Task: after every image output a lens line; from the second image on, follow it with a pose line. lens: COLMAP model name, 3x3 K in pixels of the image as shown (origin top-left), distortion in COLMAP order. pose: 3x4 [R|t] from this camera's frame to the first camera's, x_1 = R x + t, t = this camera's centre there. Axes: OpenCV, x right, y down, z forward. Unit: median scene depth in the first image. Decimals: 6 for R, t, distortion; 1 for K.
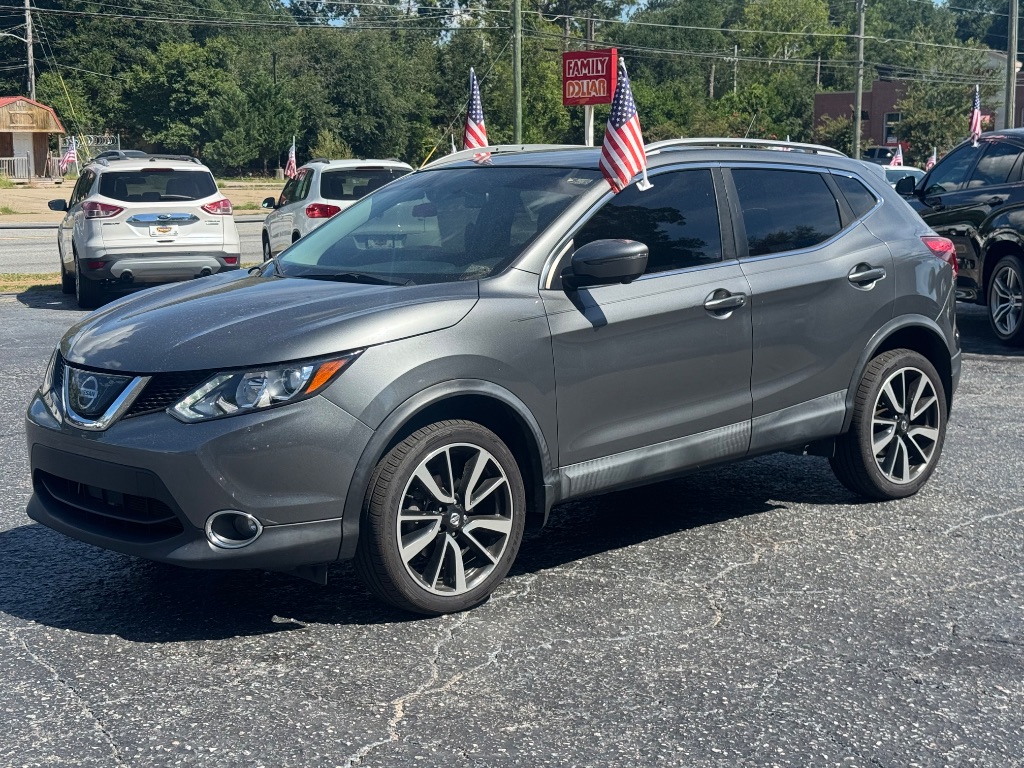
lens RADIAL K [[1624.3, 0, 512.0], [0, 1624.3, 384.0], [0, 0, 1]] dist [0.158116, -0.153222]
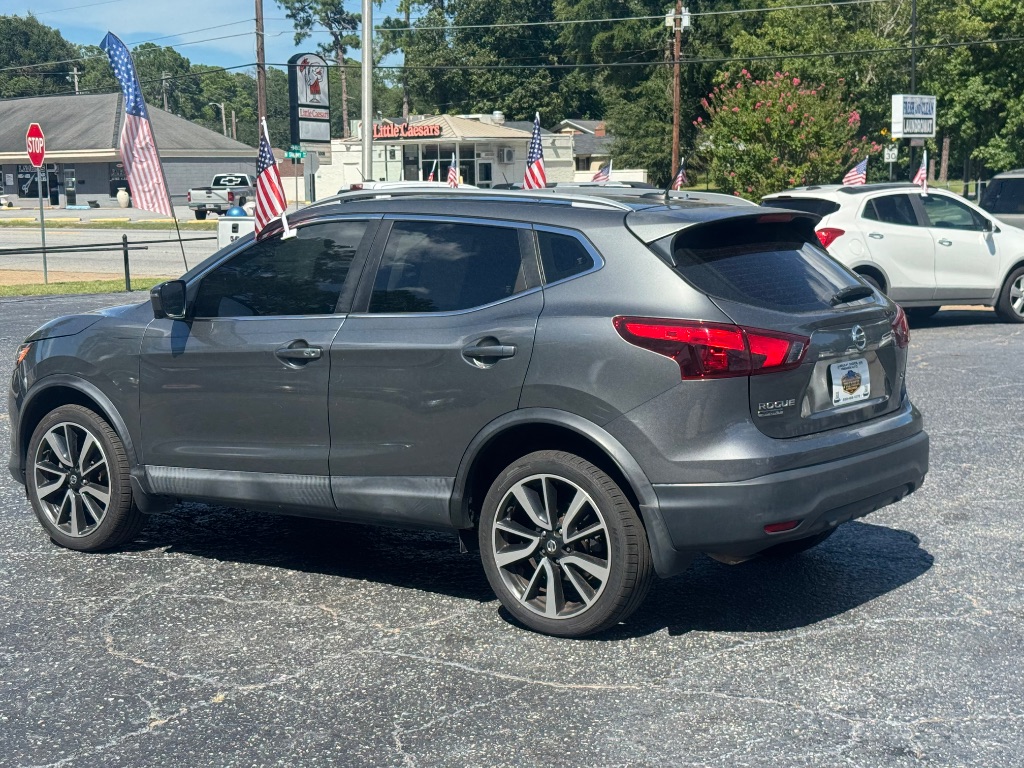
lens RADIAL K [[1624.3, 0, 512.0], [0, 1624.3, 384.0], [0, 0, 1]] dist [0.158116, -0.153222]
pose [[0.188442, 0.142242, -0.971729, 1.095644], [-0.110014, 0.986285, 0.123038, -0.163538], [0.975903, 0.083718, 0.201506, 0.892658]]
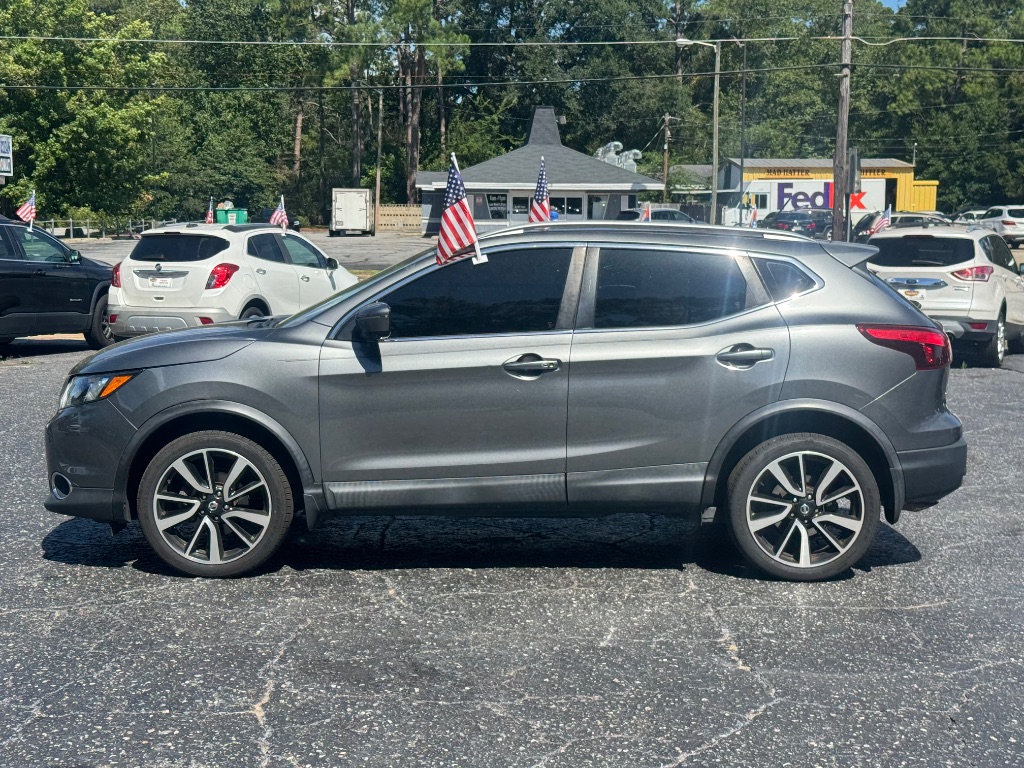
lens RADIAL K [[1624.3, 0, 512.0], [0, 1624.3, 384.0], [0, 0, 1]] dist [0.158116, -0.153222]
pose [[0.740614, 0.099290, -0.664554, 0.837187], [-0.111209, 0.993495, 0.024498, -0.061116], [0.662664, 0.055761, 0.746838, 0.144520]]
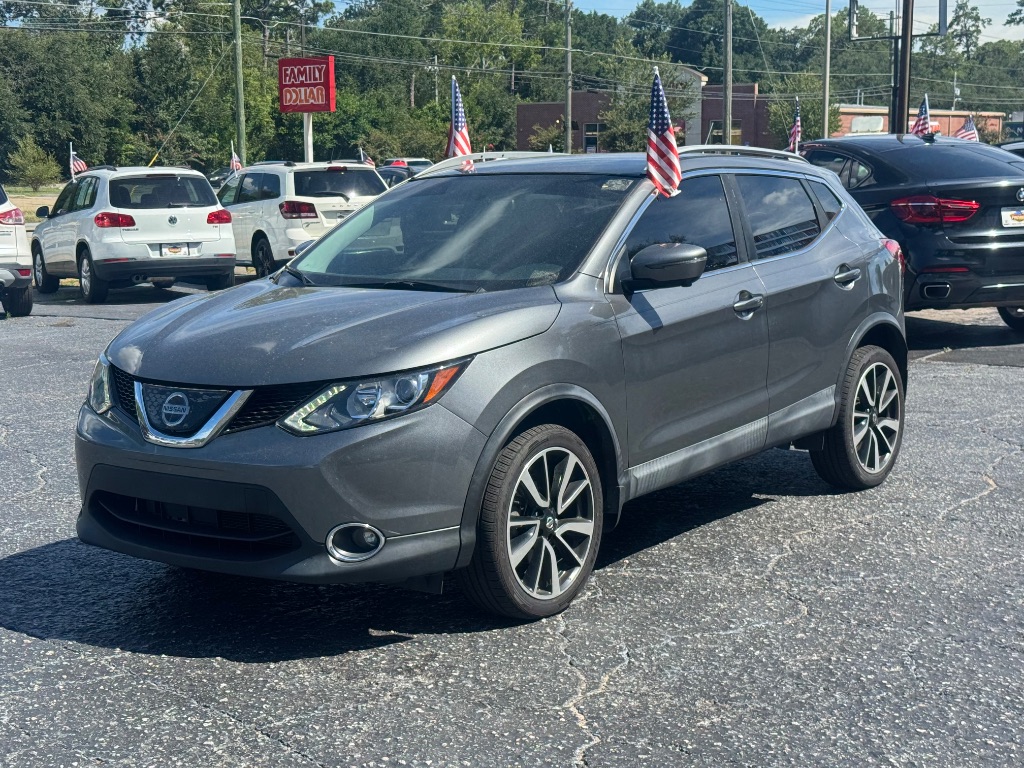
lens RADIAL K [[1624.3, 0, 512.0], [0, 1624.3, 384.0], [0, 0, 1]] dist [0.158116, -0.153222]
pose [[0.981217, -0.028697, 0.190760, -0.207359], [0.029635, 0.999559, -0.002064, -0.001281], [-0.190616, 0.007678, 0.981635, 0.013169]]
